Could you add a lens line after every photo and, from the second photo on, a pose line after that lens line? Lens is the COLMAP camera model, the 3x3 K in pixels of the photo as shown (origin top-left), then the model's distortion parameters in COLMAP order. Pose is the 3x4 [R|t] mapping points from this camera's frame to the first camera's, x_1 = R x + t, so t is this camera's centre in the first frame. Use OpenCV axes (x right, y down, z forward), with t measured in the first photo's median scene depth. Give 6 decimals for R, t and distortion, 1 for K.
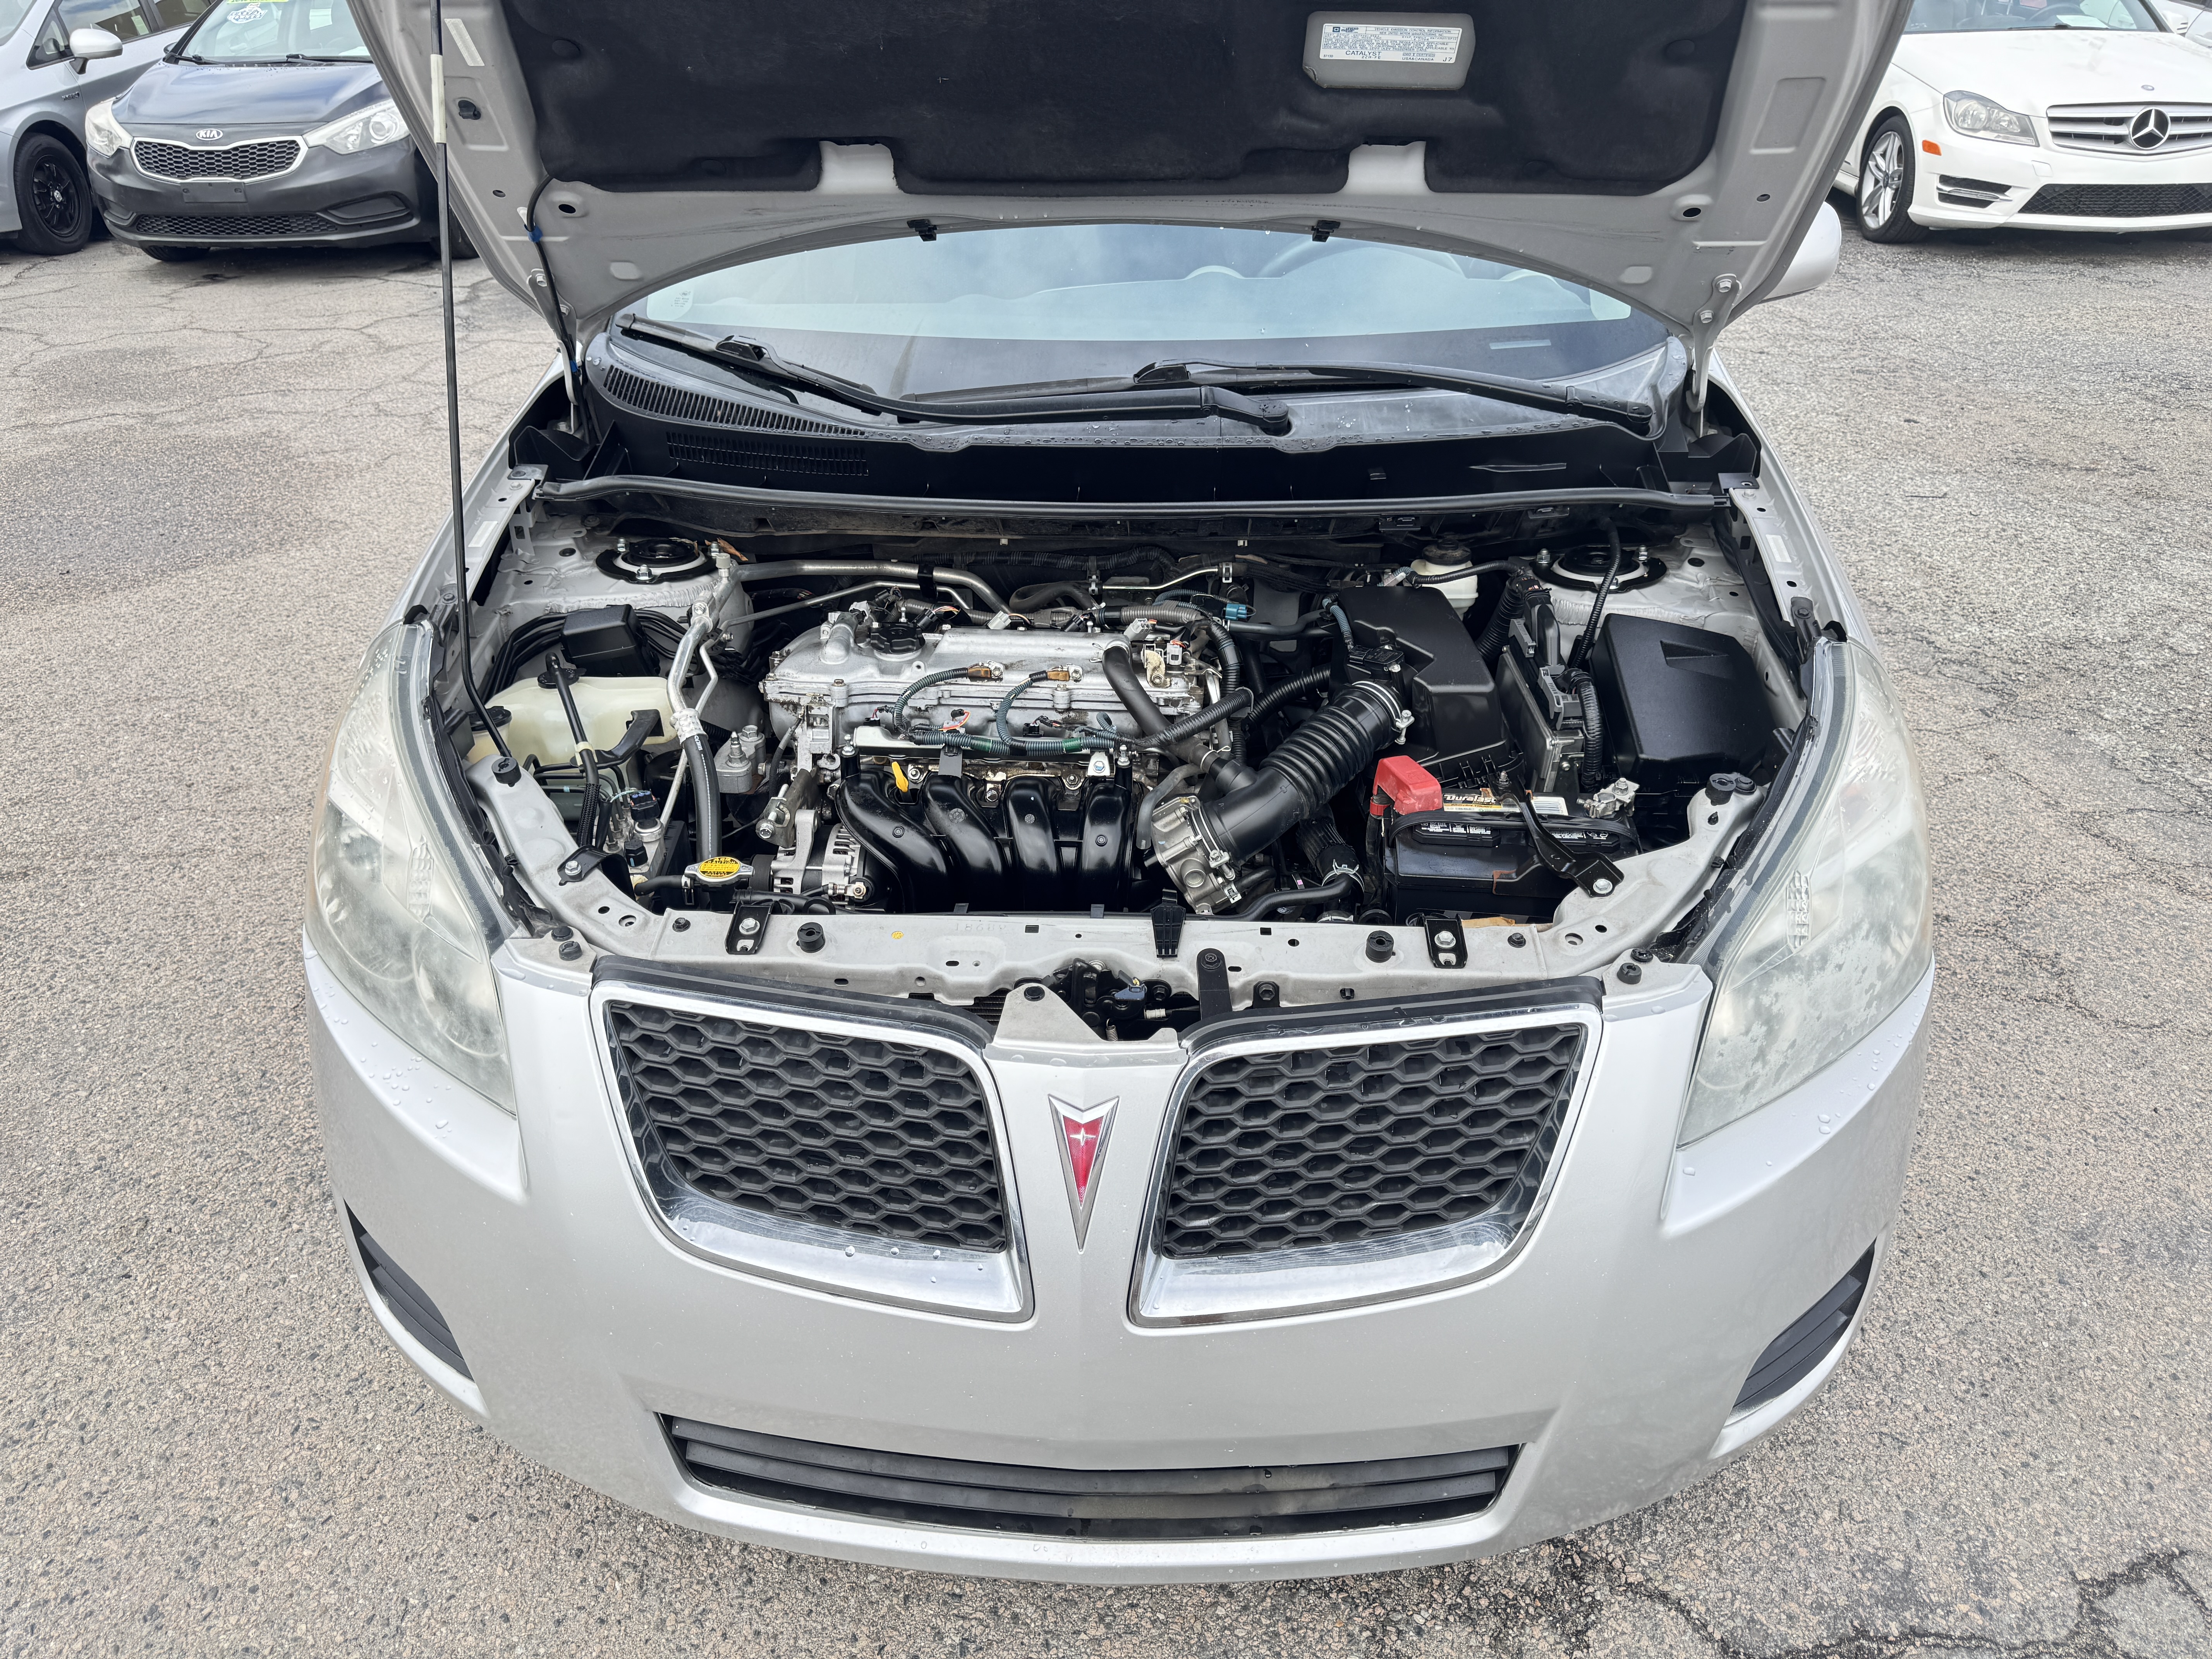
lens RADIAL K [[1566.7, 0, 1105.7], [0, 1566.7, 815.2], [0, 0, 1]] dist [0.026109, -0.030551]
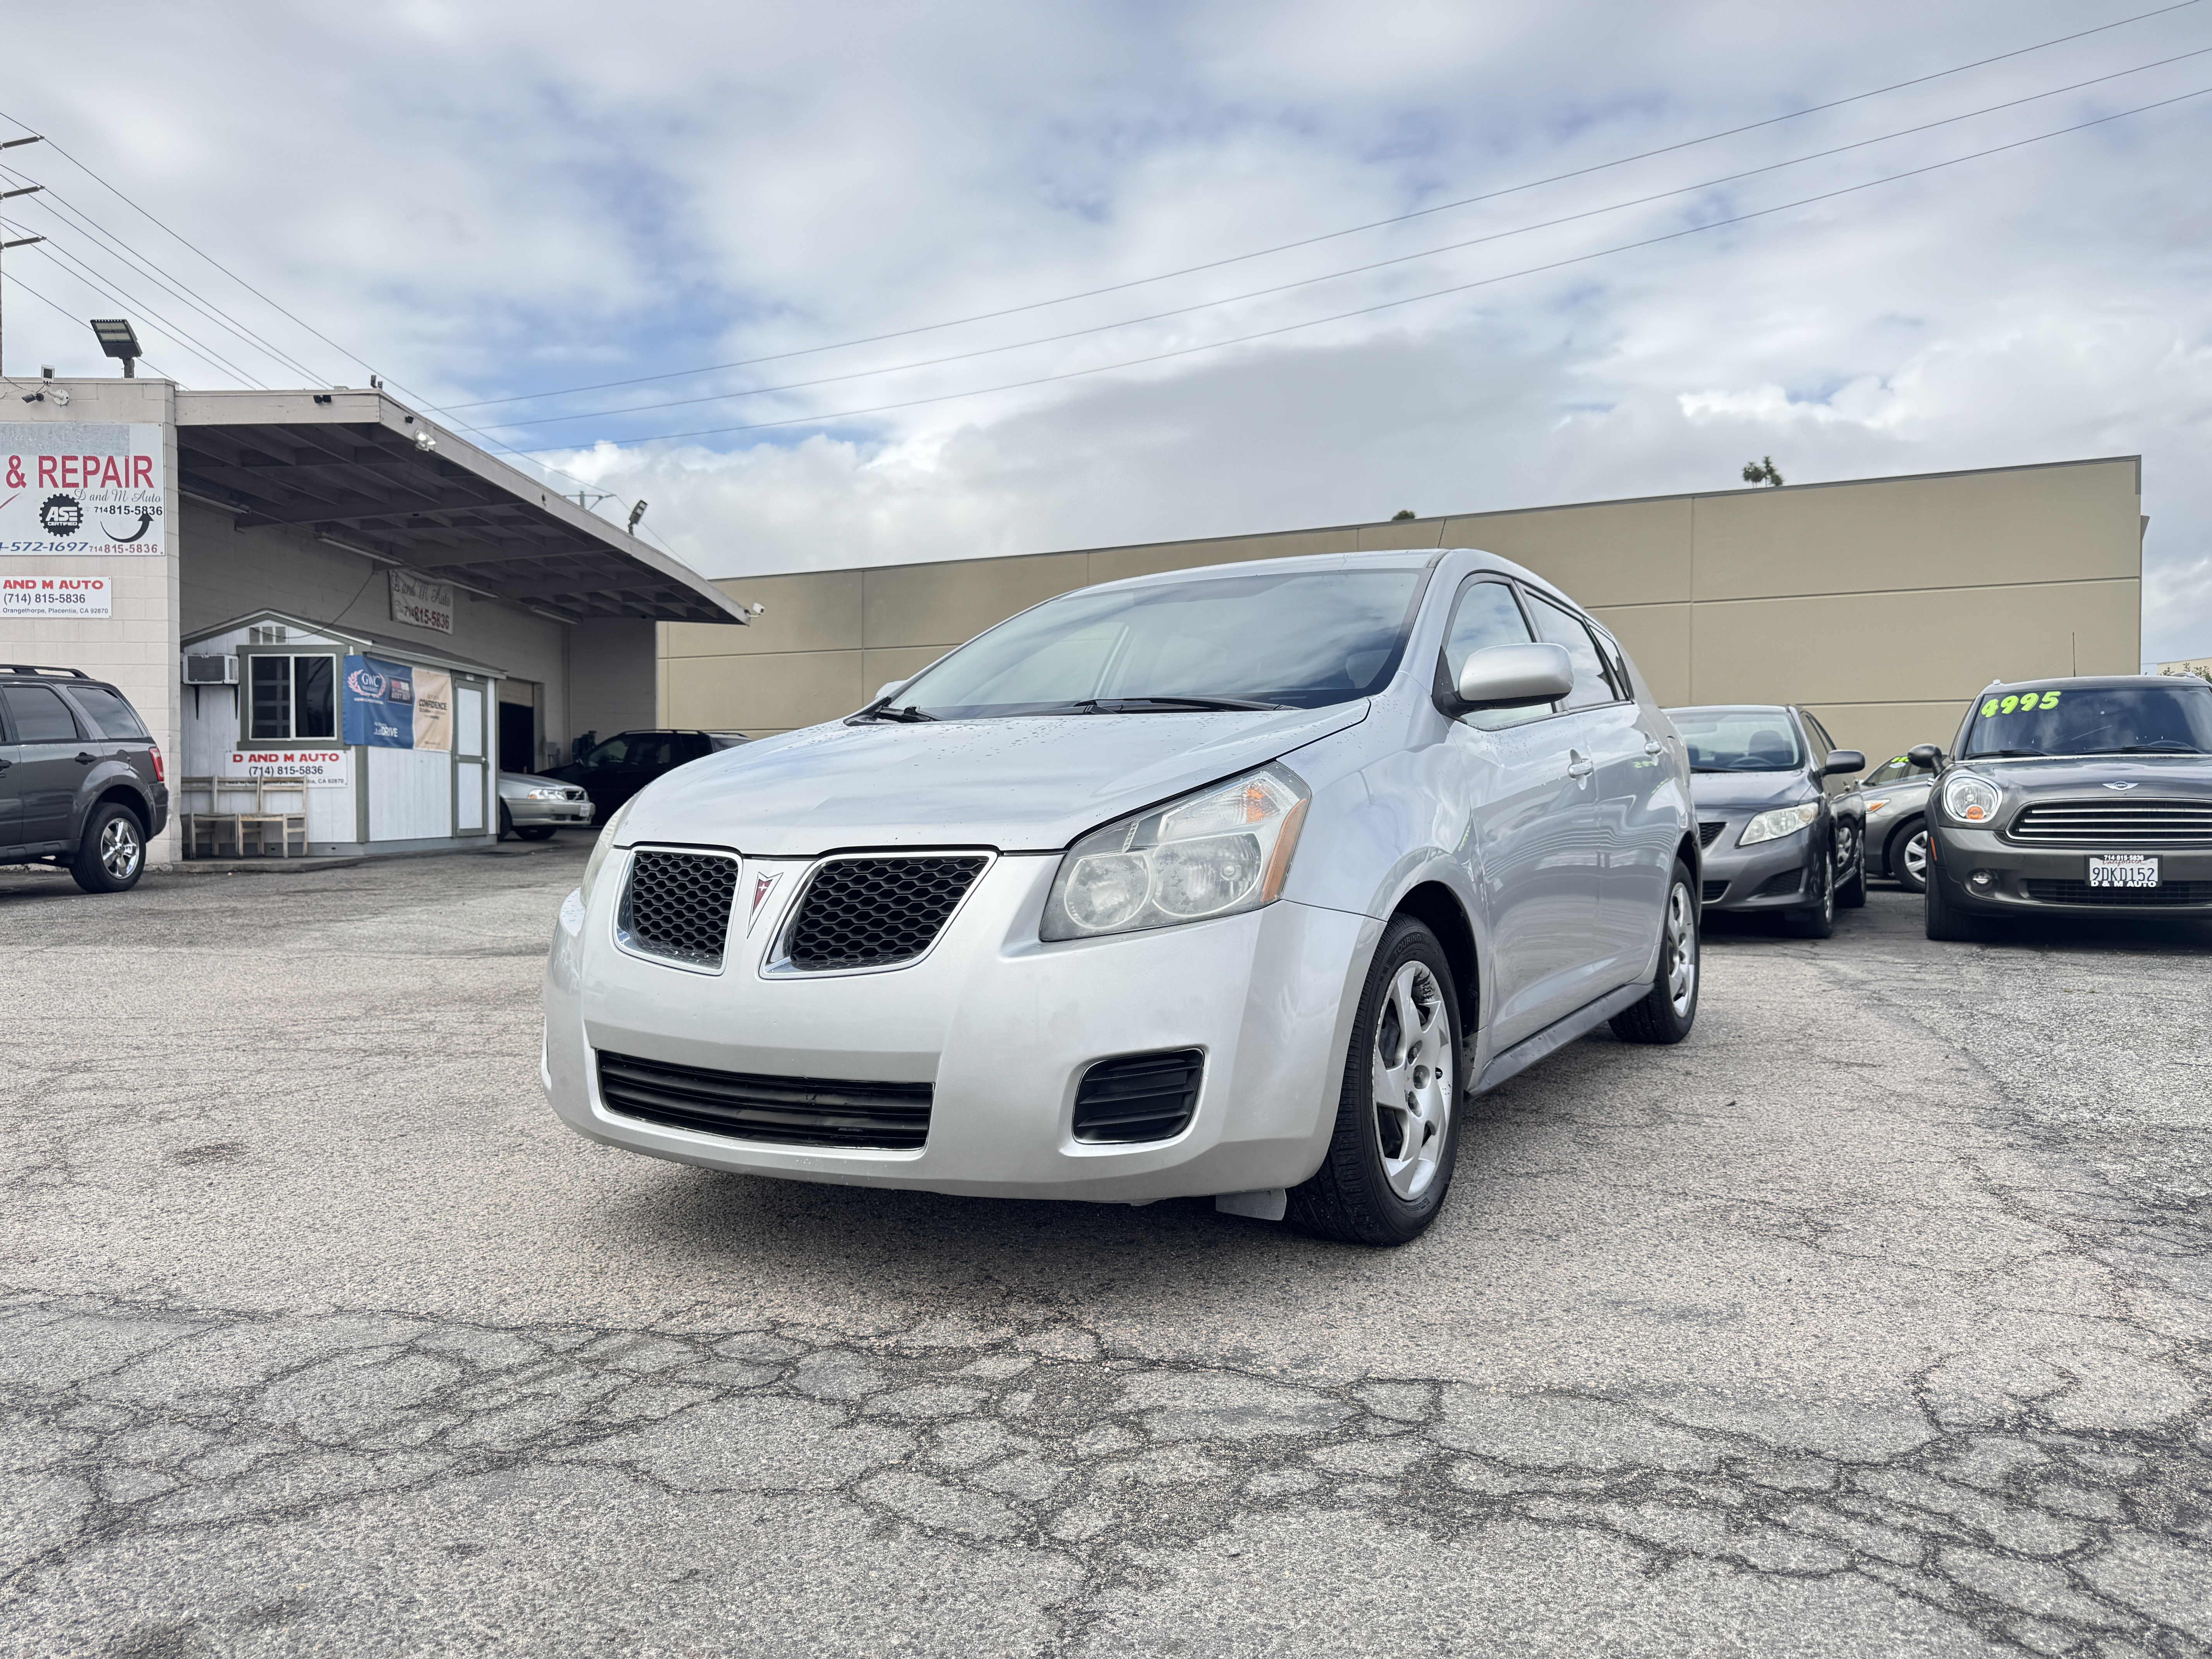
lens RADIAL K [[1566.7, 0, 1100.8], [0, 1566.7, 822.5], [0, 0, 1]] dist [0.026109, -0.030551]
pose [[0.884896, 0.009892, -0.465683, 0.225875], [-0.230468, 0.878115, -0.419284, 0.148744], [0.404776, 0.478348, 0.779320, -0.086897]]
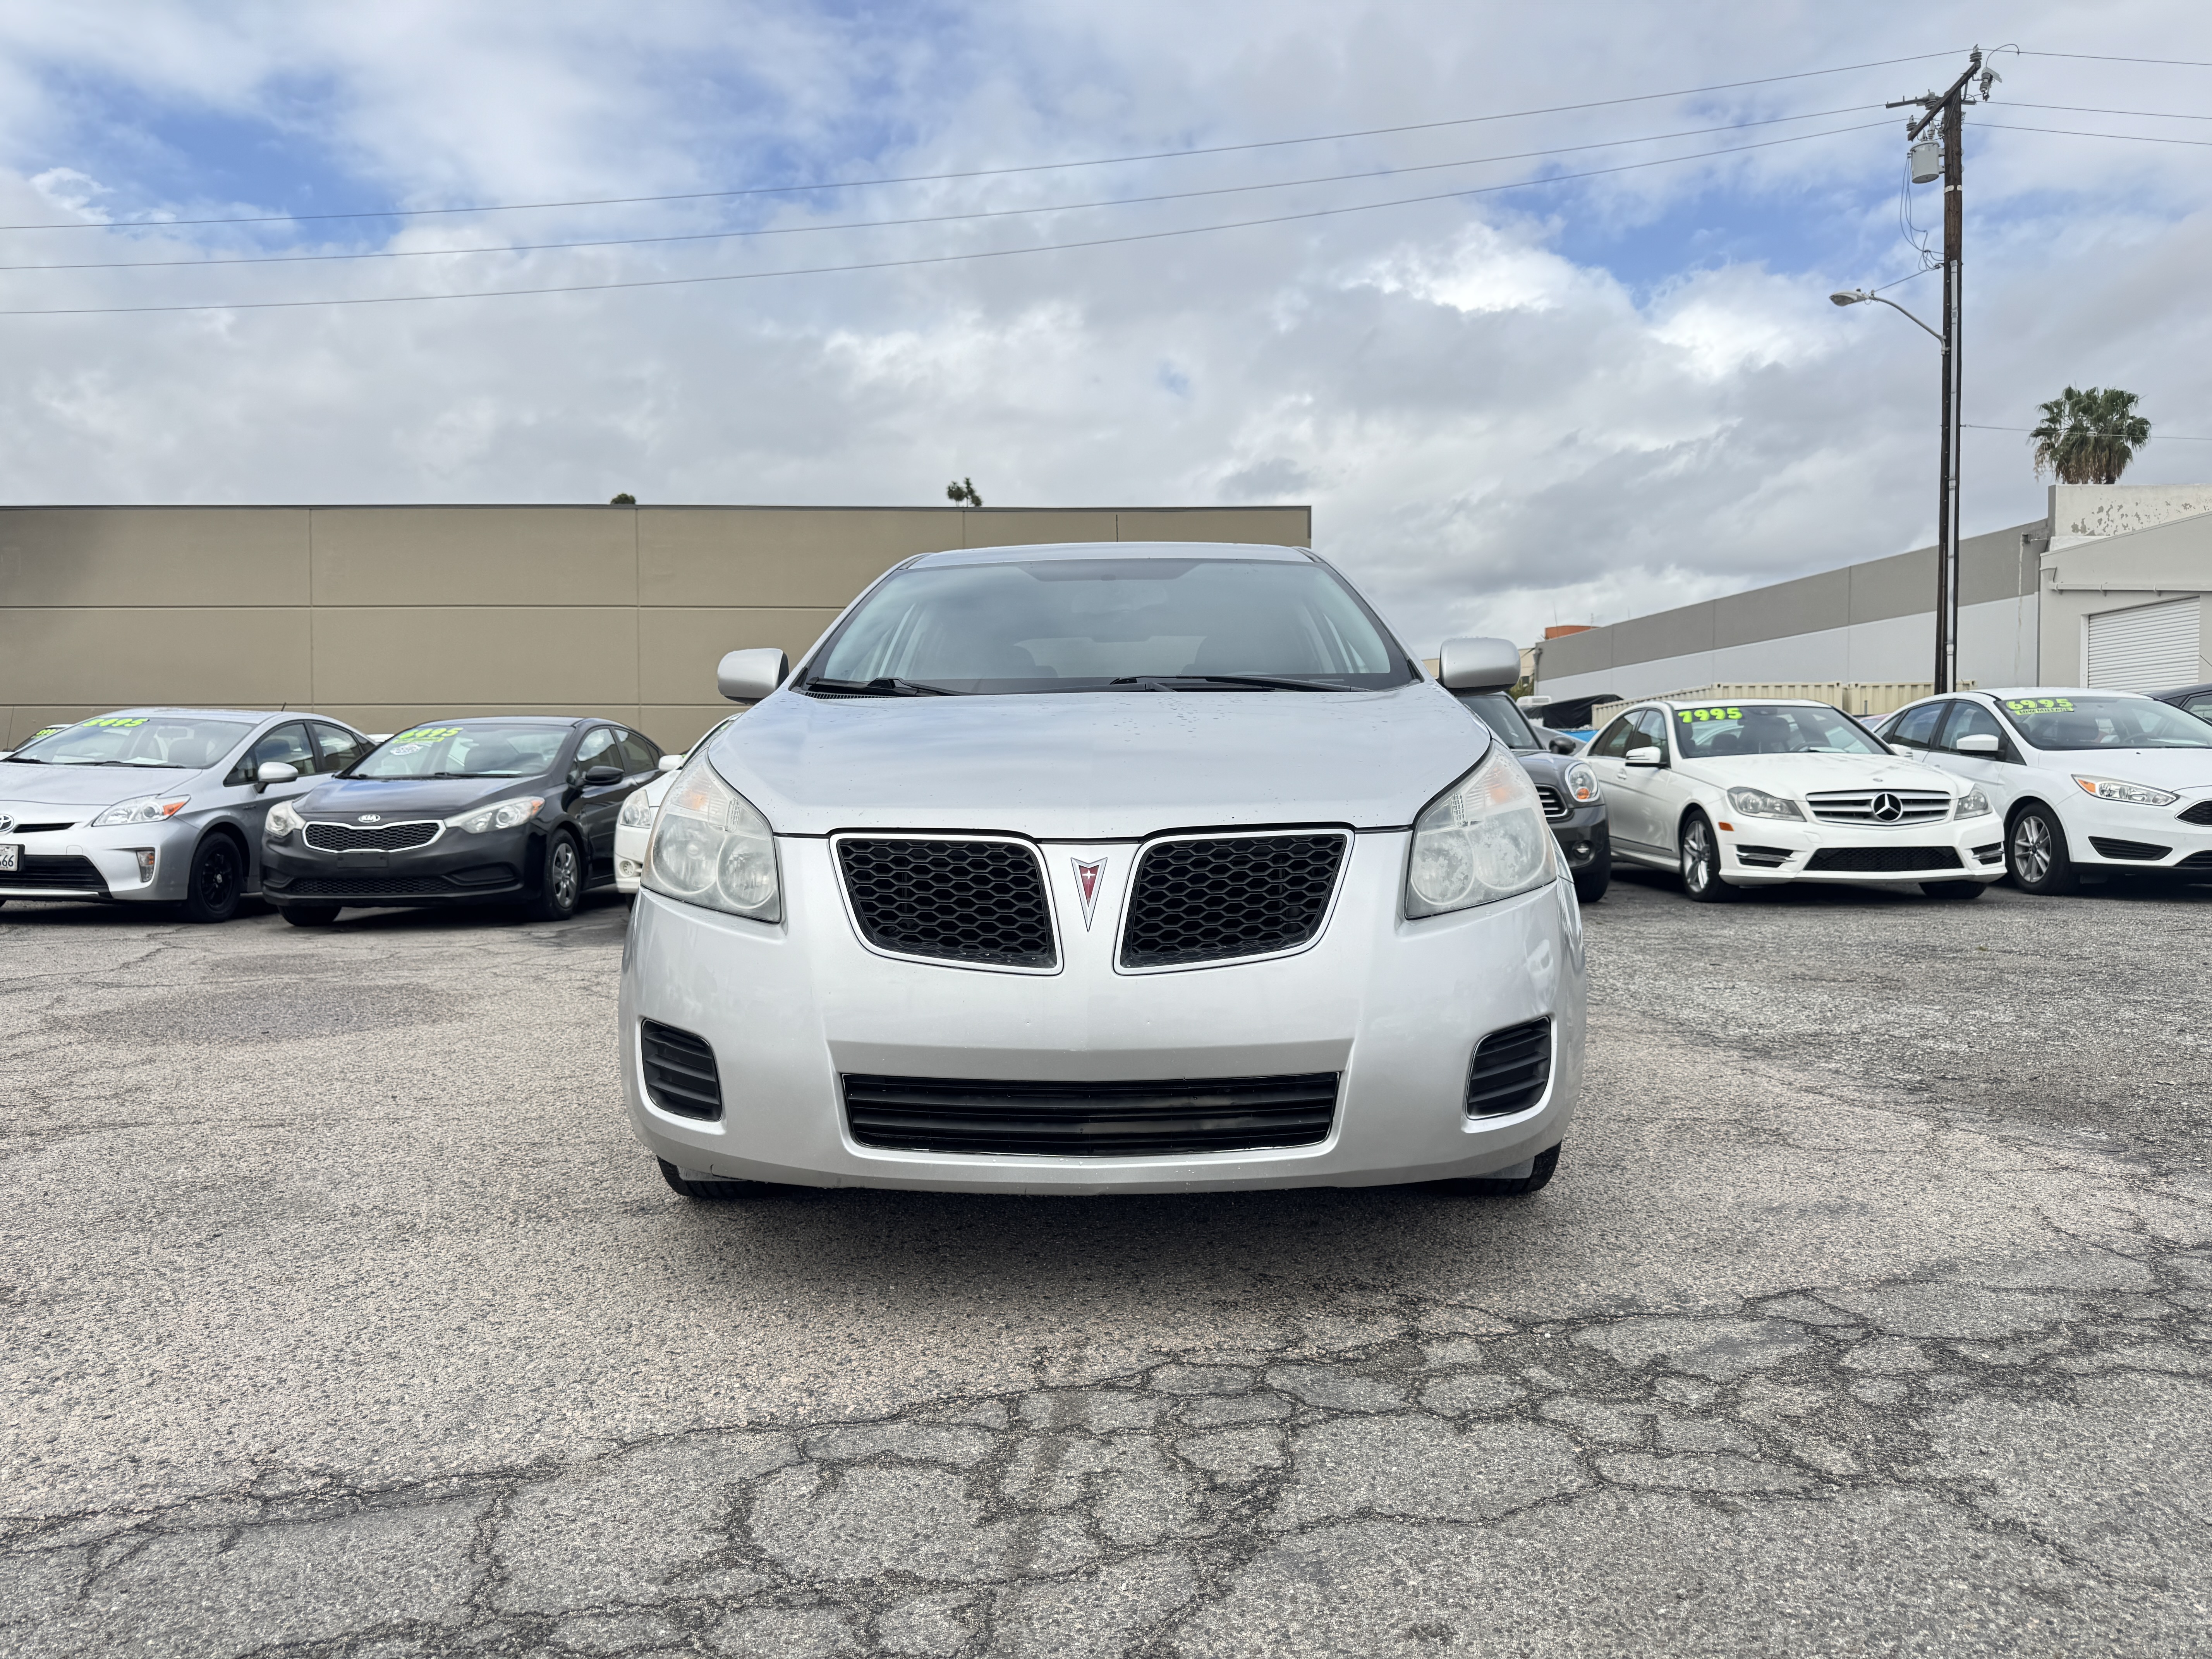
lens RADIAL K [[1566.7, 0, 1095.9], [0, 1566.7, 798.8], [0, 0, 1]] dist [0.026109, -0.030551]
pose [[0.999856, -0.003826, 0.016557, -0.006161], [0.011375, 0.874547, -0.484807, 0.170777], [-0.012625, 0.484926, 0.874464, -0.119251]]
